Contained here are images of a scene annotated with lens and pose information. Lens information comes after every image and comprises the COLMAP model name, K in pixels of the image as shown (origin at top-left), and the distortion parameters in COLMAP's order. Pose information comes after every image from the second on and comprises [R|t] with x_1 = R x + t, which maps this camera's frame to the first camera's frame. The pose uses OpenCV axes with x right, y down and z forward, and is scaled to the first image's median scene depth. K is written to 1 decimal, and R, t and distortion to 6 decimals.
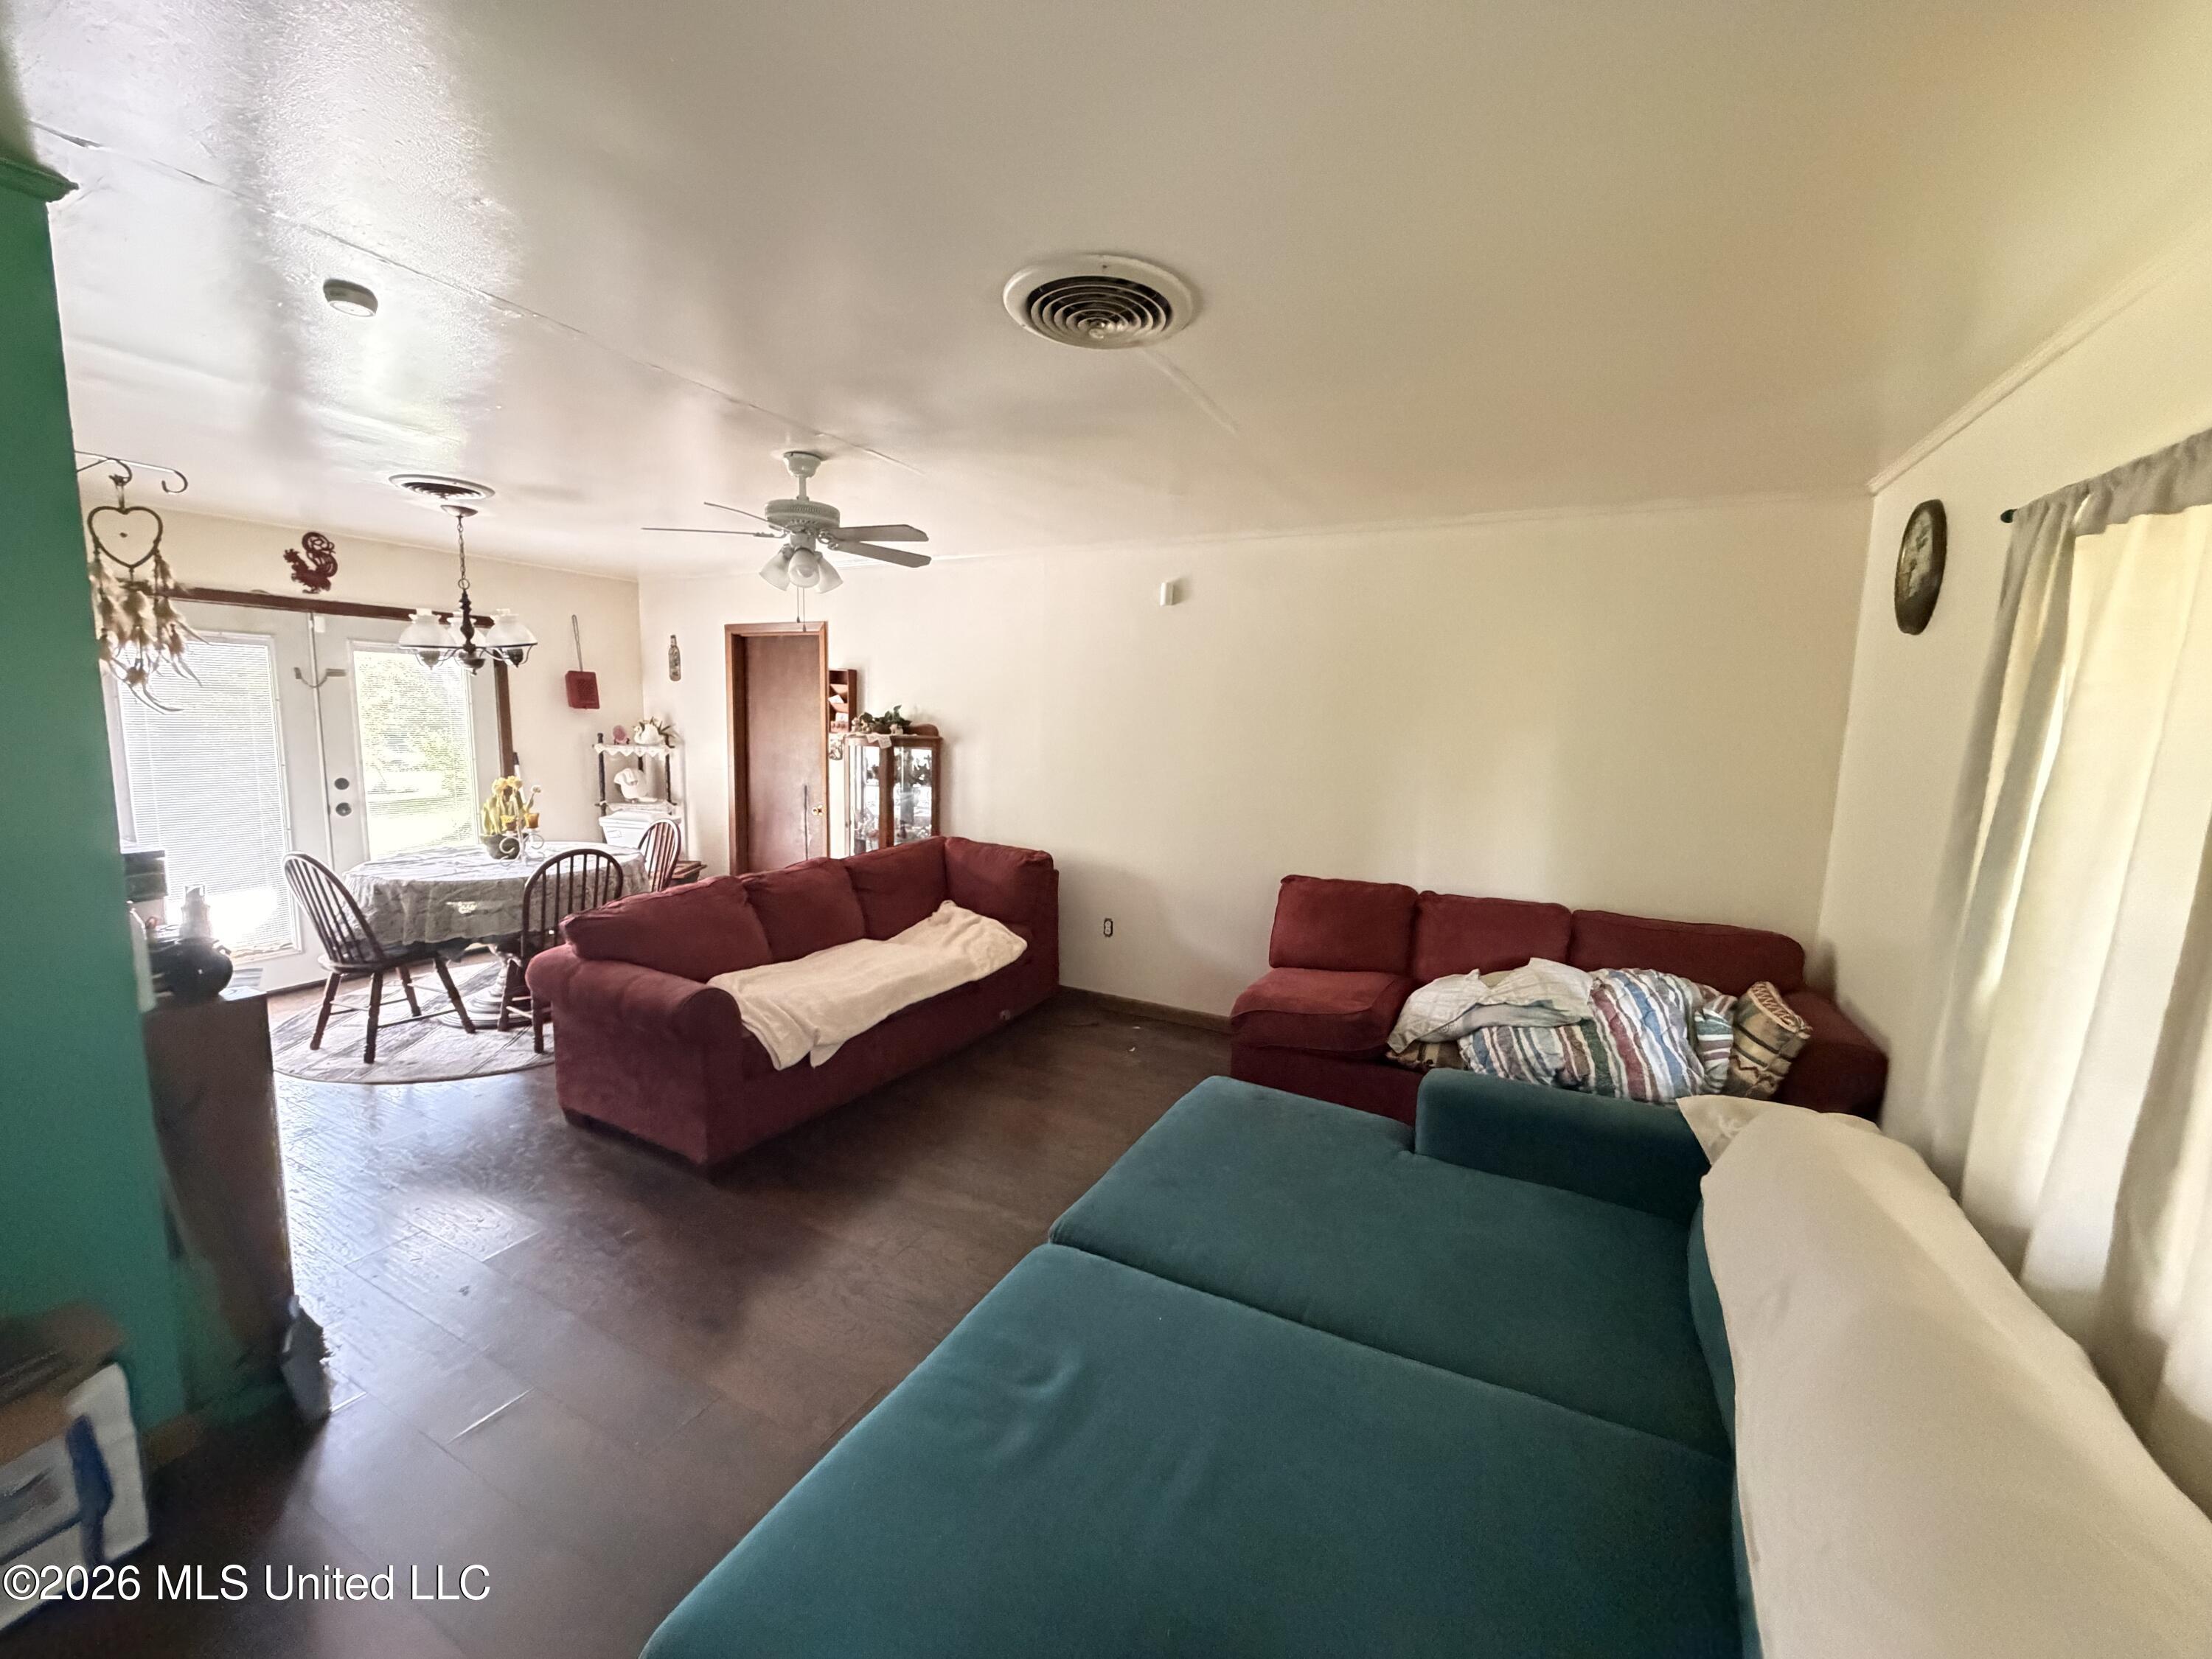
lens RADIAL K [[884.8, 0, 1096.7], [0, 884.8, 823.1], [0, 0, 1]] dist [0.002881, 0.000334]
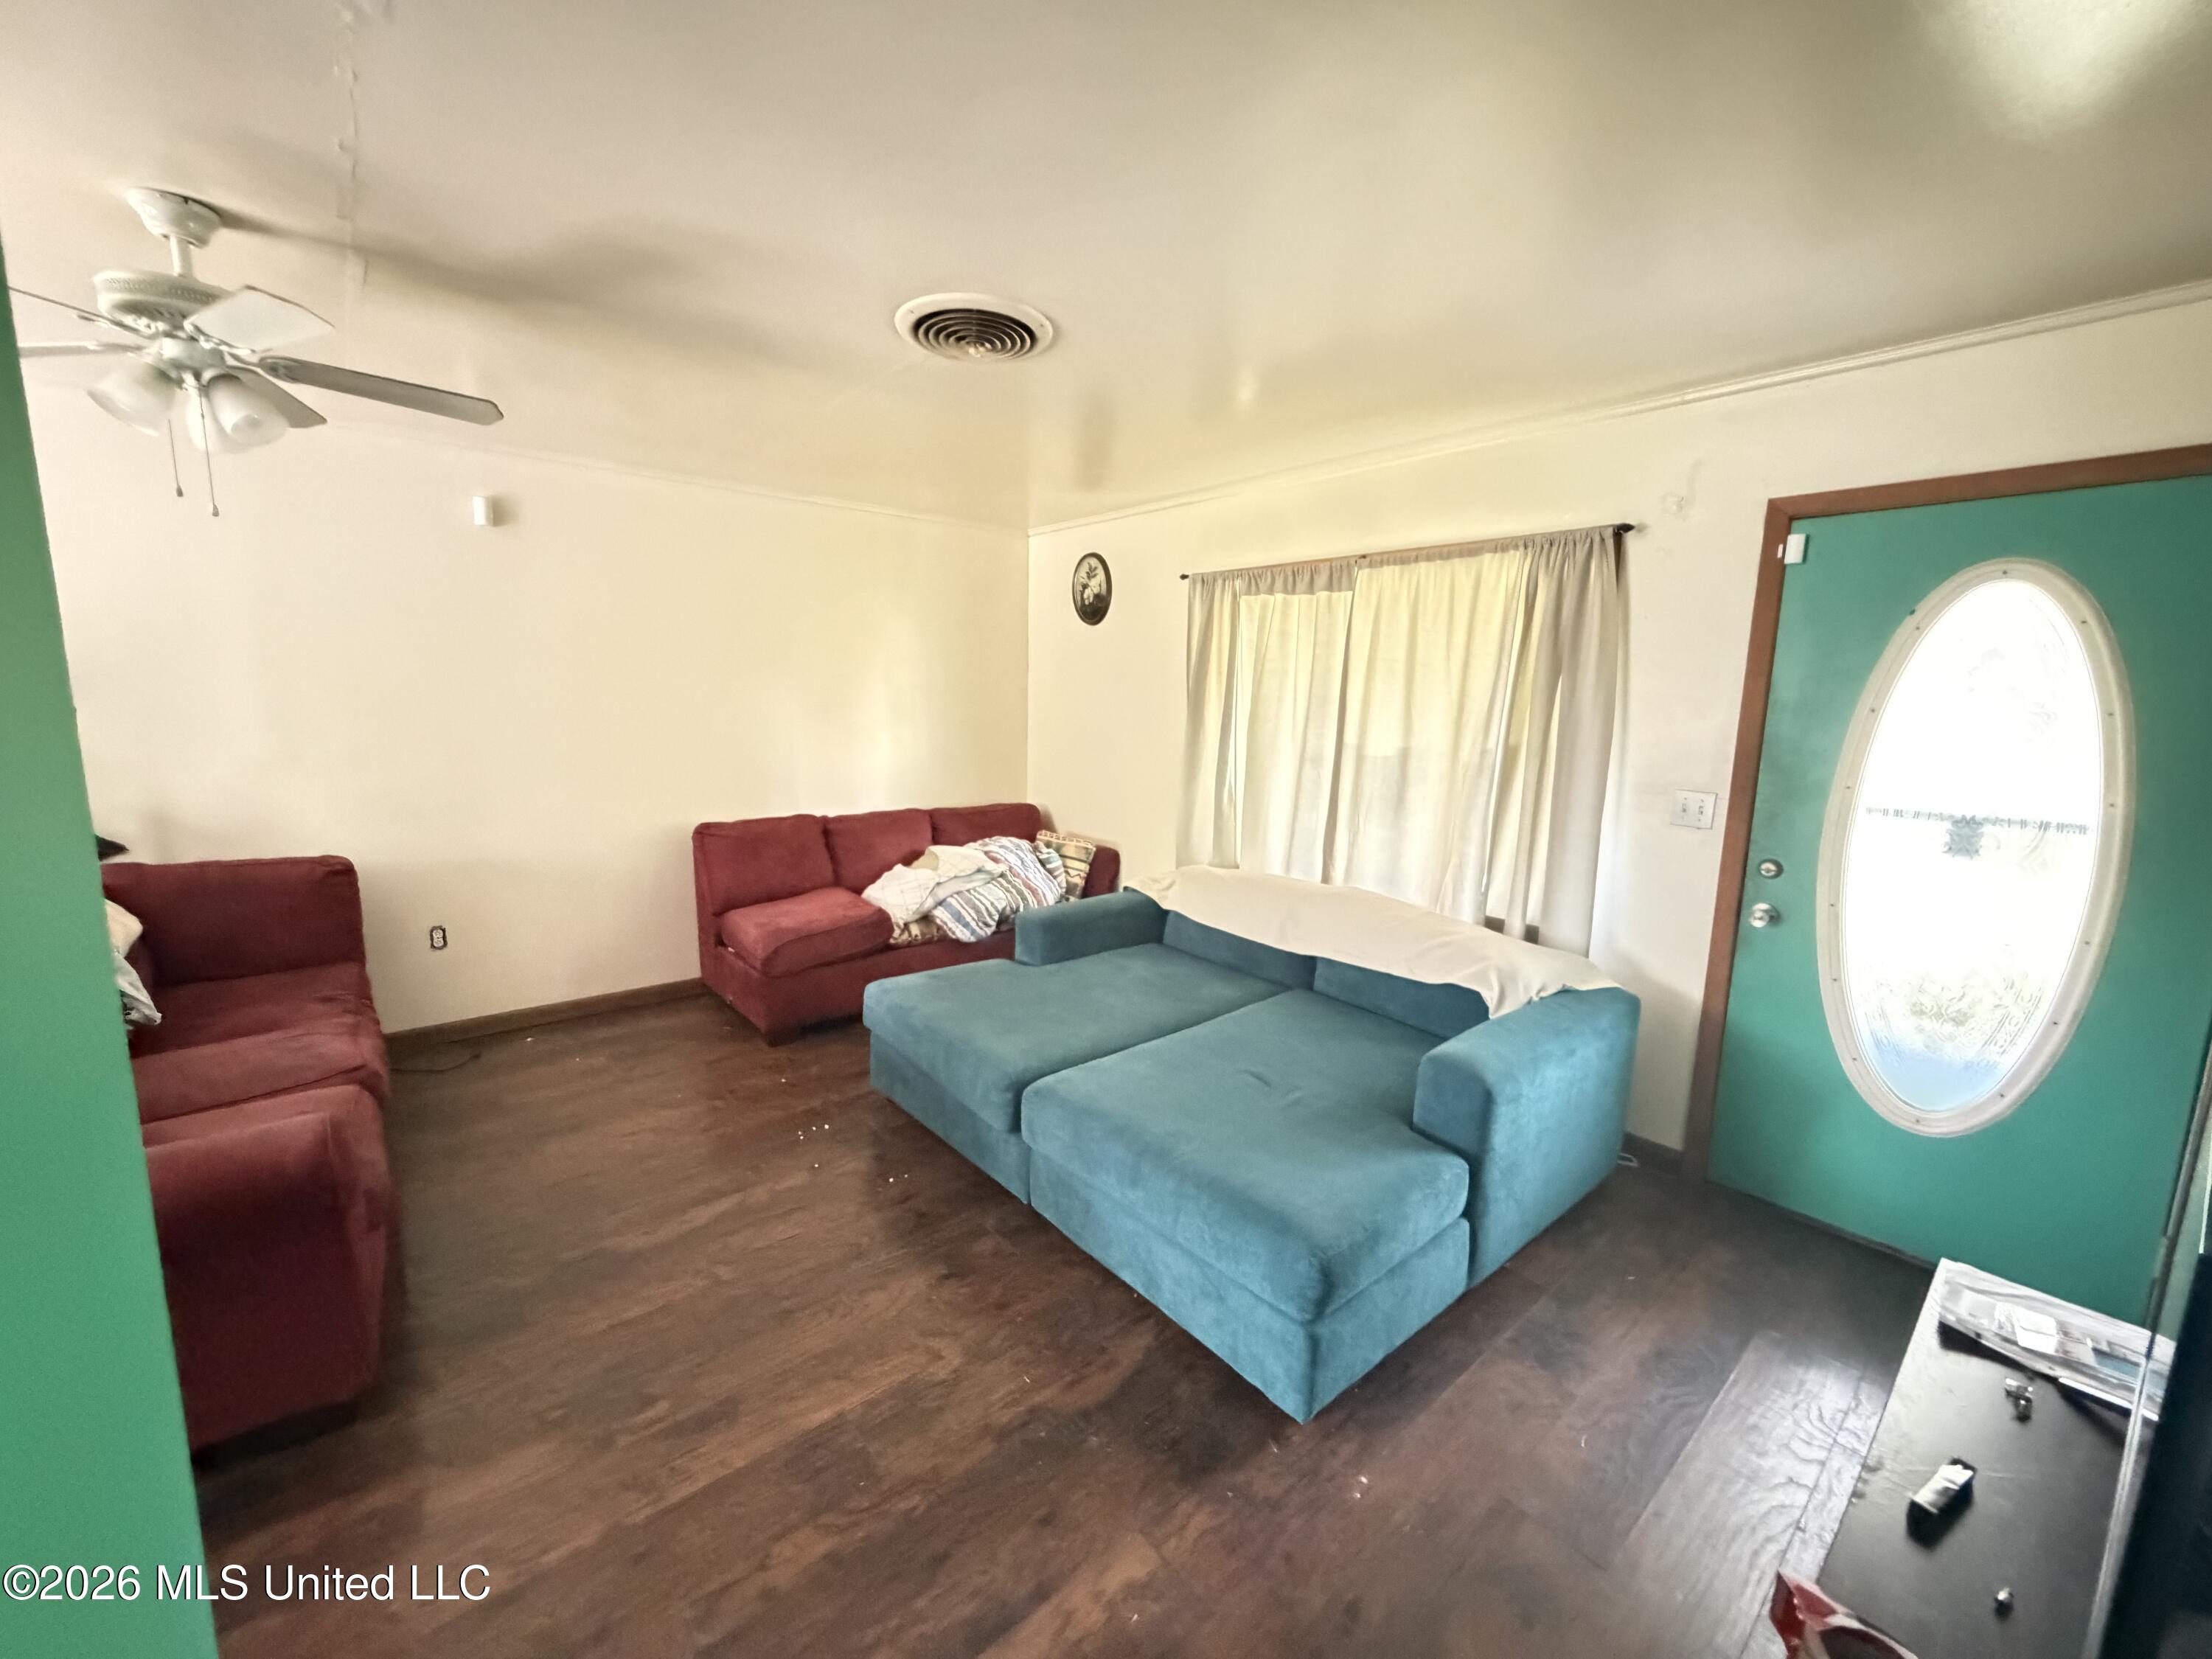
lens RADIAL K [[884.8, 0, 1094.9], [0, 884.8, 822.2], [0, 0, 1]] dist [0.002881, 0.000334]
pose [[0.380285, -0.154117, 0.911938, -0.692335], [0.099528, 0.987112, 0.125318, -0.032294], [-0.919499, 0.043107, 0.390722, 0.249029]]
